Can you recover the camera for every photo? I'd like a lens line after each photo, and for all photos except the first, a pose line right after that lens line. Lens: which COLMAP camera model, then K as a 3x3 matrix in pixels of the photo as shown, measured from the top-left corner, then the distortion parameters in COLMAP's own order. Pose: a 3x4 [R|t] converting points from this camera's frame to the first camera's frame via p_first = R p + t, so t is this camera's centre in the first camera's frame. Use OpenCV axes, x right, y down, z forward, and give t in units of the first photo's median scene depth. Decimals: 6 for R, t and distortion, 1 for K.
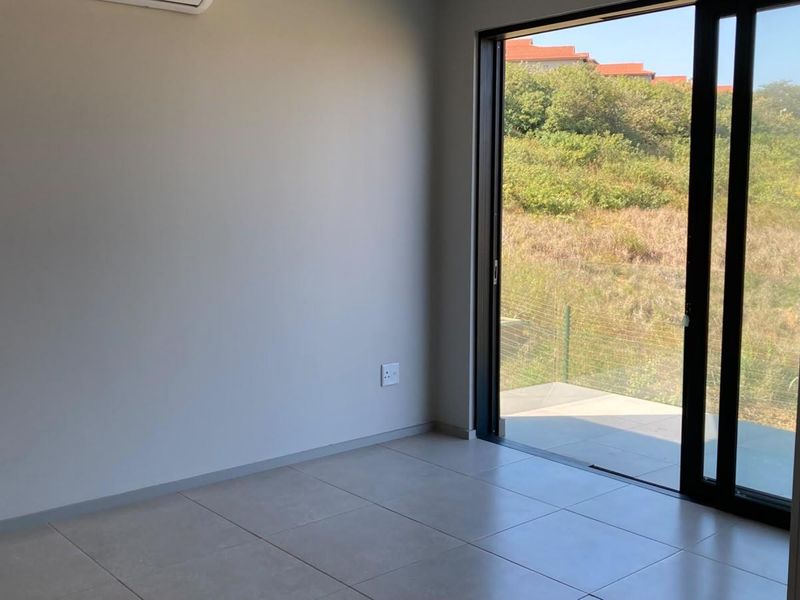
lens RADIAL K [[885.7, 0, 401.0], [0, 885.7, 288.0], [0, 0, 1]] dist [0.026751, -0.022464]
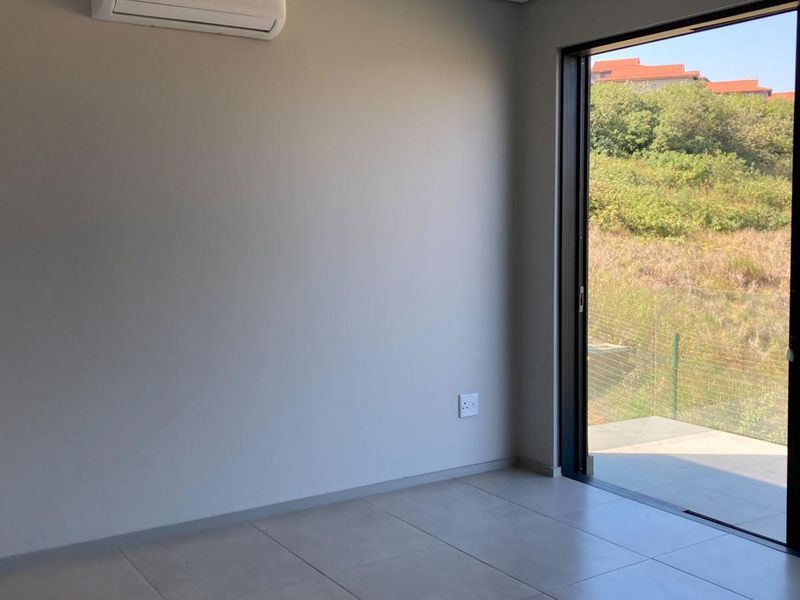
lens RADIAL K [[891.9, 0, 380.5], [0, 891.9, 261.7], [0, 0, 1]] dist [0.001010, -0.011802]
pose [[0.990481, 0.001157, -0.137645, 0.004456], [-0.008771, 0.998463, -0.054724, -0.000575], [0.137370, 0.055410, 0.988969, 0.005008]]
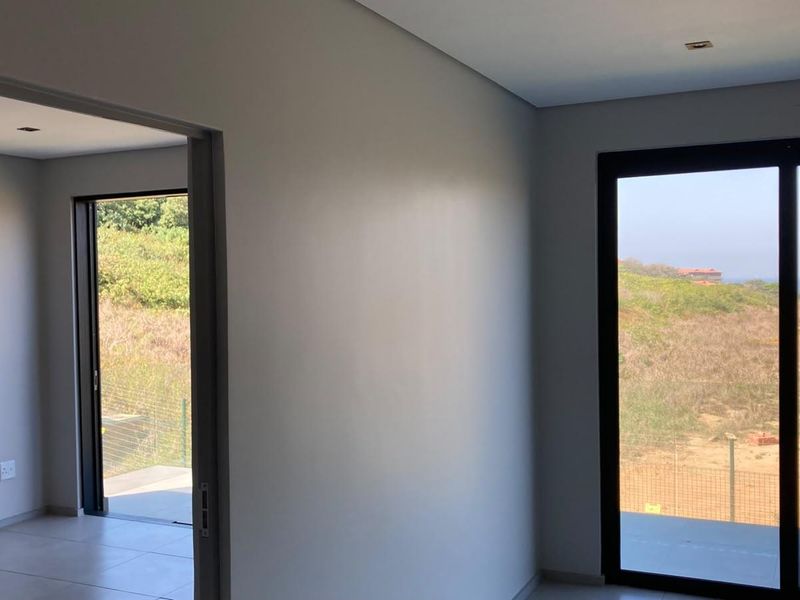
lens RADIAL K [[887.8, 0, 400.0], [0, 887.8, 300.0], [0, 0, 1]] dist [0.029904, -0.005852]
pose [[0.914532, -0.027882, 0.403551, -0.001228], [0.062919, 0.995285, -0.073821, -0.001878], [-0.399590, 0.092903, 0.911974, -0.062618]]
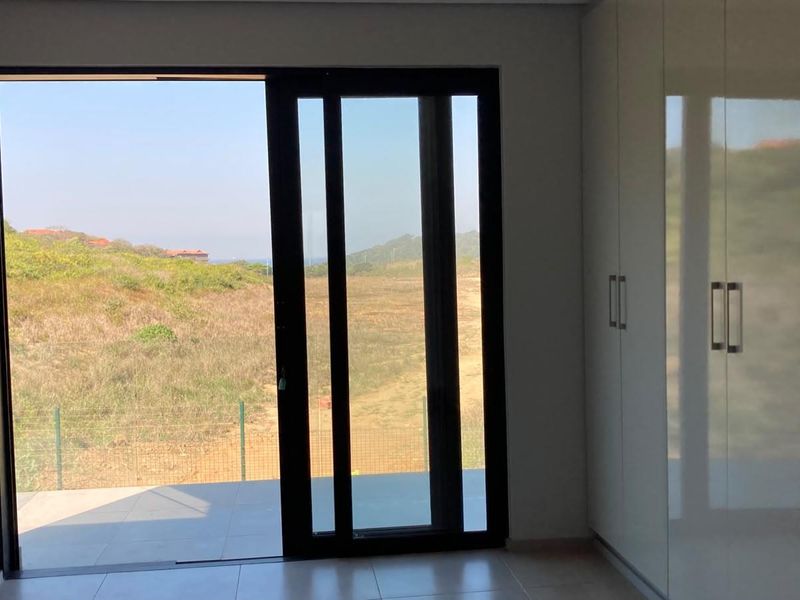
lens RADIAL K [[885.7, 0, 401.0], [0, 885.7, 288.0], [0, 0, 1]] dist [0.026751, -0.022464]
pose [[0.560119, -0.050122, 0.826894, -0.063005], [0.112319, 0.993546, -0.015859, -0.006094], [-0.820762, 0.101759, 0.562134, 0.043534]]
